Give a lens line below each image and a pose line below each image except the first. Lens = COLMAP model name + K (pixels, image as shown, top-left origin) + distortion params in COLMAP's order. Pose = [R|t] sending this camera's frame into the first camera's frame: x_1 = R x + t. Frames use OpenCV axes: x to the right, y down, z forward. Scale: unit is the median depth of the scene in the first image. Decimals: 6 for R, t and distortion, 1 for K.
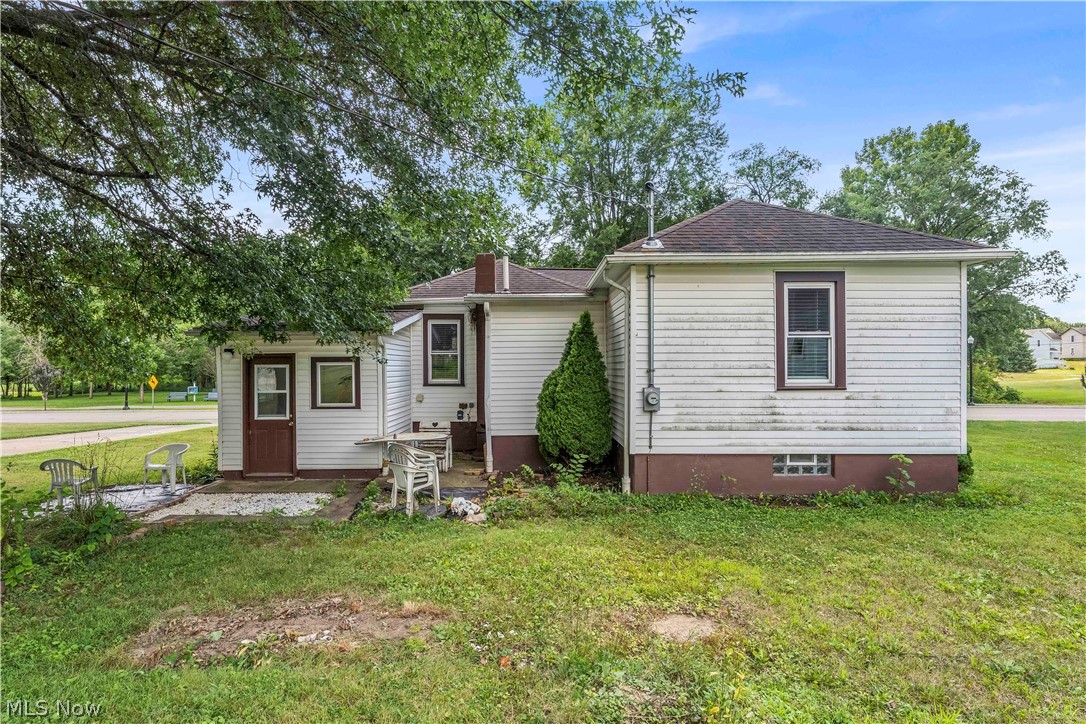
lens RADIAL K [[618.3, 0, 543.0], [0, 618.3, 362.0], [0, 0, 1]] dist [-0.001177, 0.000001]
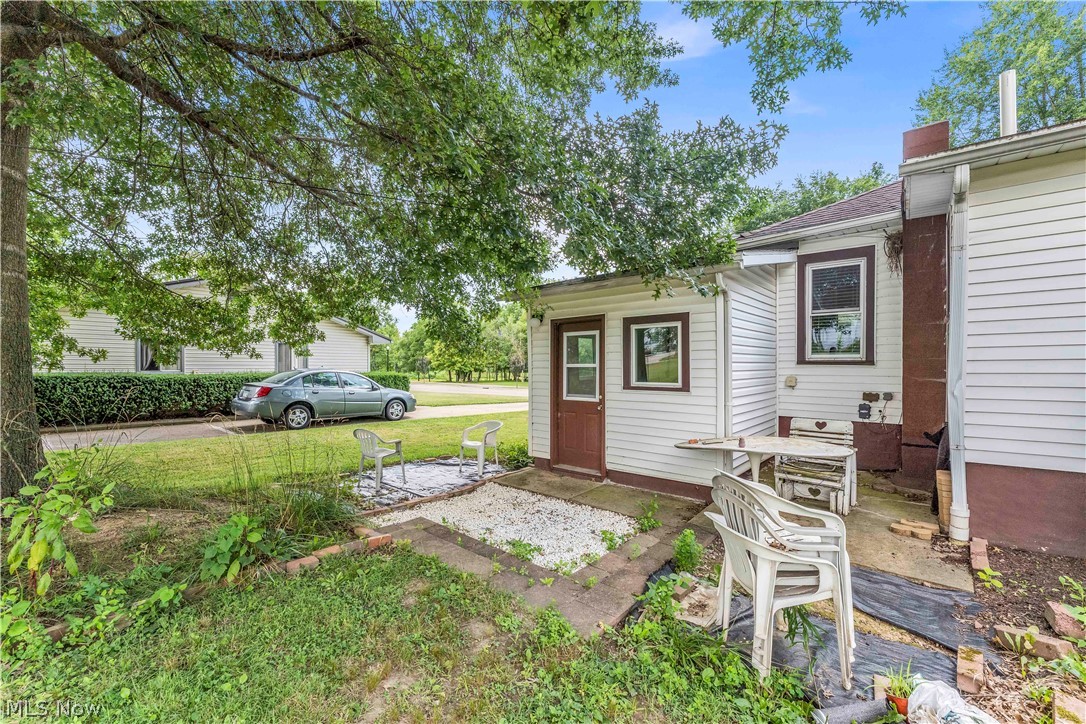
lens RADIAL K [[447.0, 0, 534.7], [0, 447.0, 369.2], [0, 0, 1]] dist [-0.001431, -0.000247]
pose [[0.756217, 0.009999, -0.654245, -0.108675], [-0.001048, 0.999900, 0.014071, 0.044903], [0.654320, -0.009955, 0.756152, 0.531308]]
